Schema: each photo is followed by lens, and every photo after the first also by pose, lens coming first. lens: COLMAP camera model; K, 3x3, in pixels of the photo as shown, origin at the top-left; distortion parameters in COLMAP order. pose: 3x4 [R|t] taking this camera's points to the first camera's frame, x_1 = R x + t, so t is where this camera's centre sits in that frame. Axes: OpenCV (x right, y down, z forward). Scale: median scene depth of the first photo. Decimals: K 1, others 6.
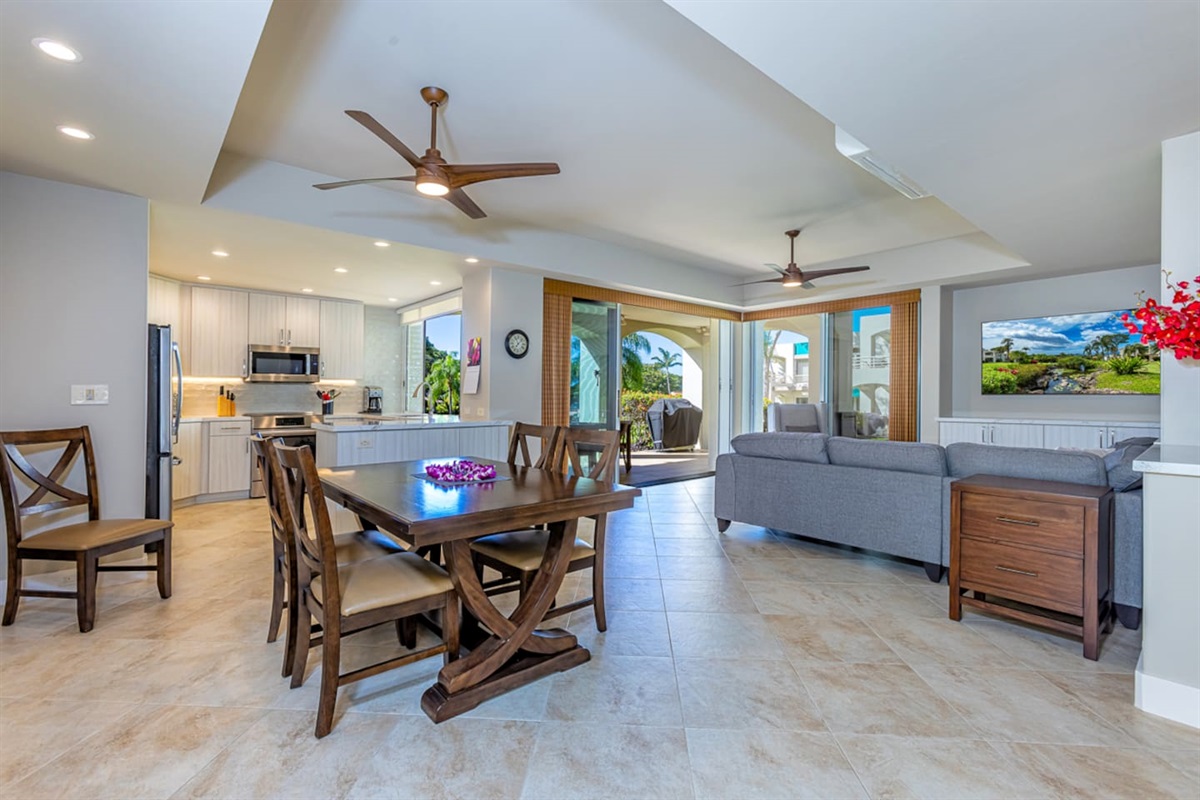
lens RADIAL K [[530.8, 0, 600.0], [0, 530.8, 400.0], [0, 0, 1]] dist [-0.025408, -0.000079]
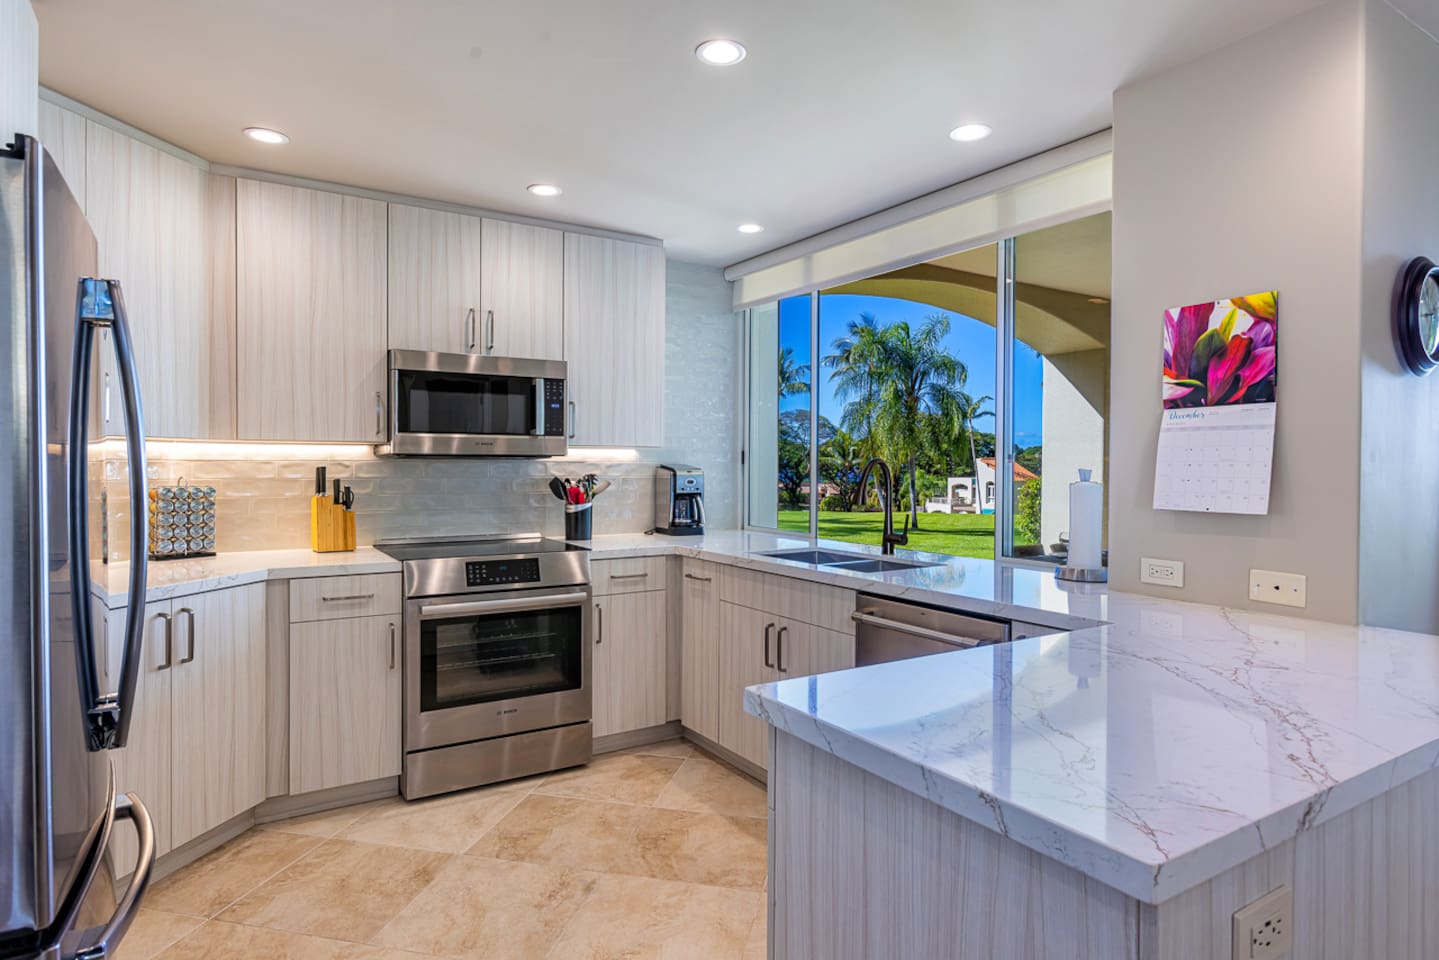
lens RADIAL K [[809.6, 0, 722.8], [0, 809.6, 499.9], [0, 0, 1]] dist [-0.027547, 0.000504]
pose [[0.988323, 0.011445, -0.151945, -0.346390], [-0.005845, 0.999289, 0.037250, -0.025339], [0.152263, -0.035927, 0.987687, 0.471376]]
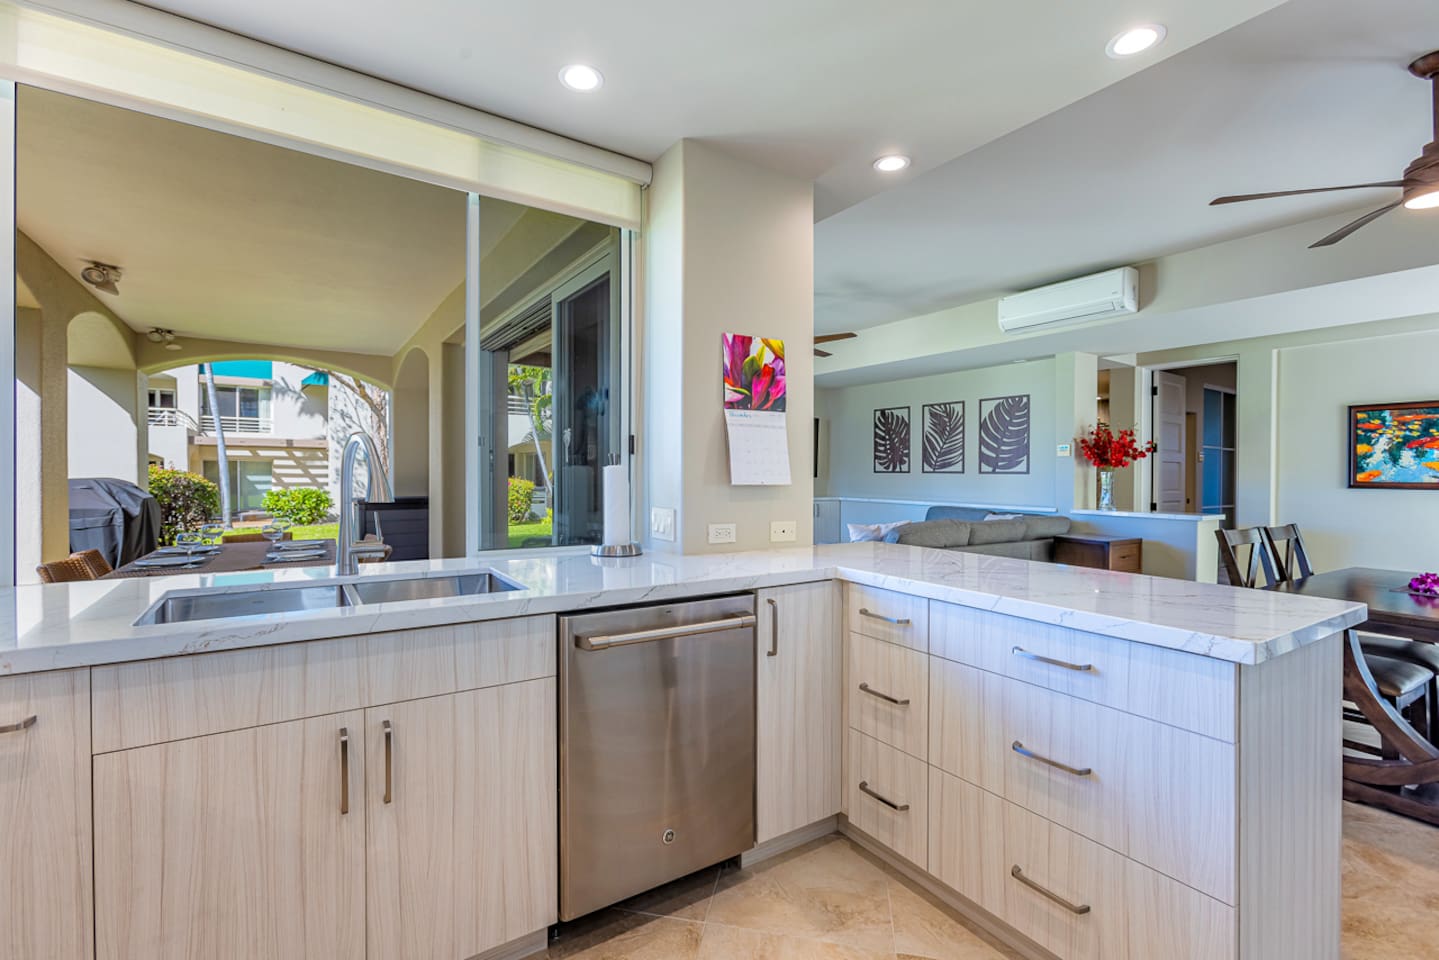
lens RADIAL K [[636.5, 0, 719.5], [0, 636.5, 480.0], [0, 0, 1]] dist [-0.025408, -0.000079]
pose [[0.122099, -0.011146, 0.992455, -0.575113], [-0.005221, 0.999916, 0.011872, -0.016182], [-0.992504, -0.006631, 0.122031, 0.811491]]
